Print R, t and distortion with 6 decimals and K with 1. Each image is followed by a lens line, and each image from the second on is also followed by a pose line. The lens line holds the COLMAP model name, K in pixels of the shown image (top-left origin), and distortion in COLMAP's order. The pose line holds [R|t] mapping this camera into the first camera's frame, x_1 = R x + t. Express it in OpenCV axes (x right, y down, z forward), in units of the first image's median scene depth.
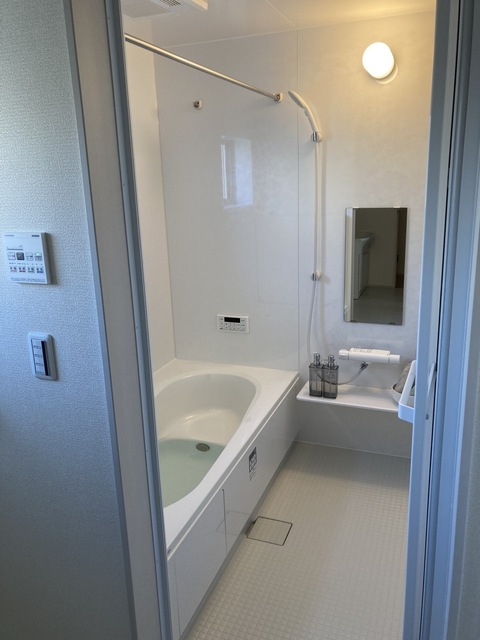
lens RADIAL K [[515.2, 0, 239.5], [0, 515.2, 322.1], [0, 0, 1]] dist [-0.009760, -0.009635]
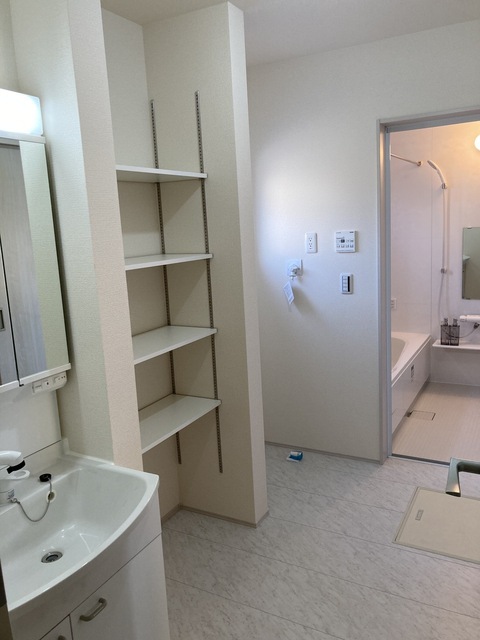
lens RADIAL K [[515.2, 0, 239.9], [0, 515.2, 315.8], [0, 0, 1]] dist [-0.009760, -0.009635]
pose [[0.989861, 0.009141, -0.141743, -0.258377], [-0.021285, 0.996205, -0.084399, 0.205871], [0.140434, 0.086560, 0.986299, -0.675053]]
